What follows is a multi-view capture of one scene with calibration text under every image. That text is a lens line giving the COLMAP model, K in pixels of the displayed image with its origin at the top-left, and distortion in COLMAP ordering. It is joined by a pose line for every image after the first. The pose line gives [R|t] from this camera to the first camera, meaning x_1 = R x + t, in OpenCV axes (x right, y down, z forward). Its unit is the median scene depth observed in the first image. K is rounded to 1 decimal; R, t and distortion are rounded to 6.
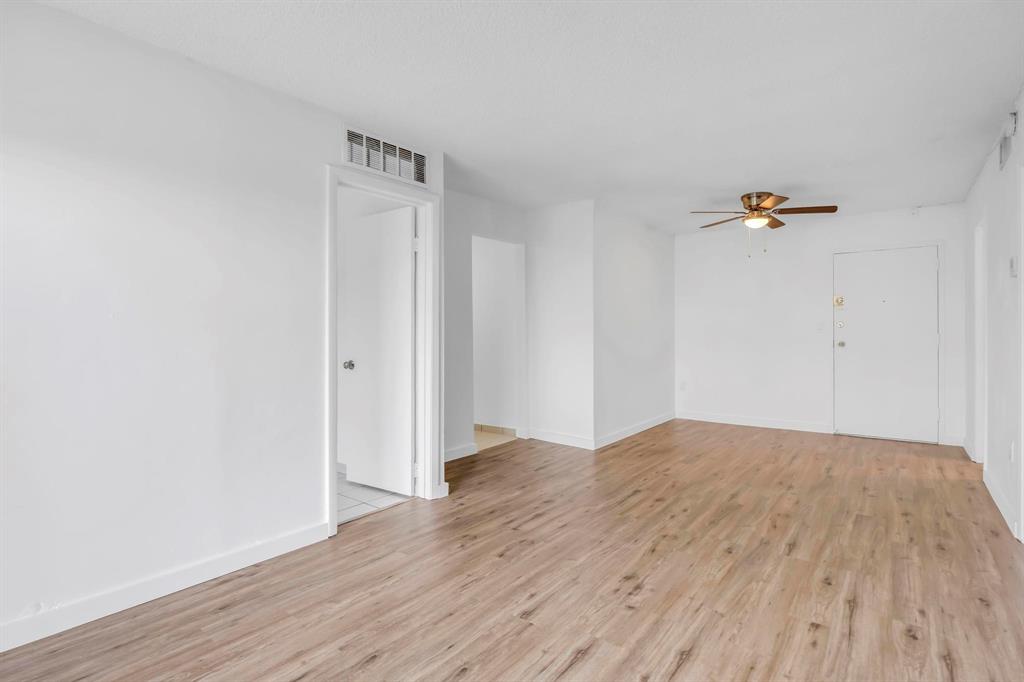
lens RADIAL K [[504.6, 0, 517.8], [0, 504.6, 333.0], [0, 0, 1]] dist [-0.011609, 0.000152]
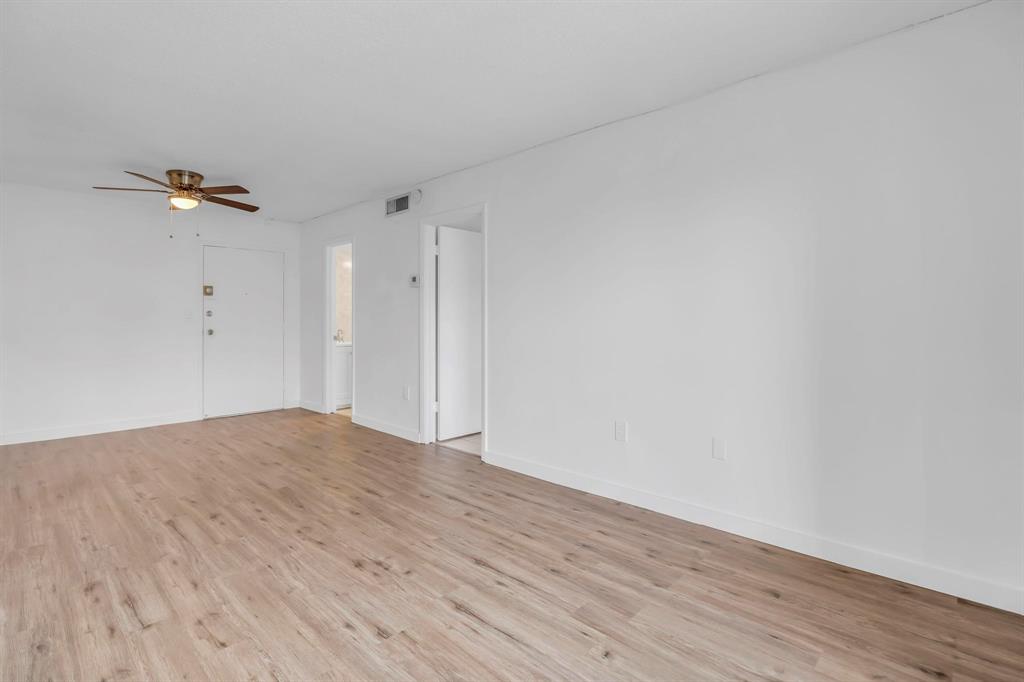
lens RADIAL K [[490.6, 0, 522.2], [0, 490.6, 321.8], [0, 0, 1]] dist [-0.011435, -0.000081]
pose [[0.093312, -0.001163, 0.995636, -0.545469], [0.001526, 0.999998, 0.001025, 0.000140], [-0.995636, 0.001424, 0.093314, 0.439621]]
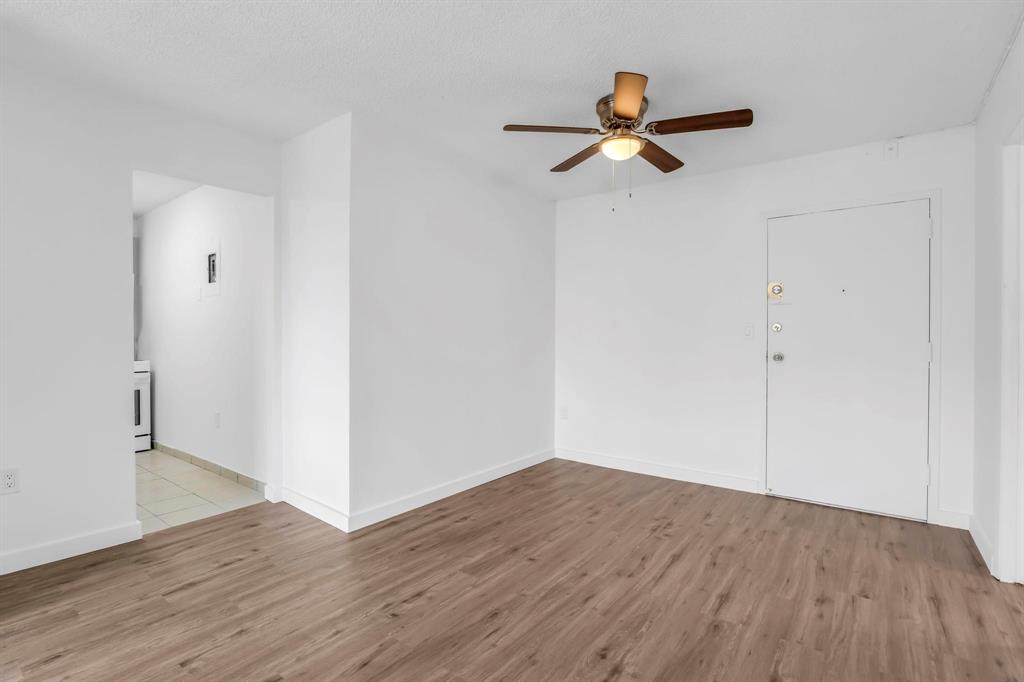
lens RADIAL K [[481.2, 0, 515.2], [0, 481.2, 338.5], [0, 0, 1]] dist [-0.013133, -0.000073]
pose [[0.999963, 0.008506, -0.001006, 0.531116], [-0.008504, 0.999962, 0.001709, -0.000369], [0.001021, -0.001700, 0.999998, 0.663077]]
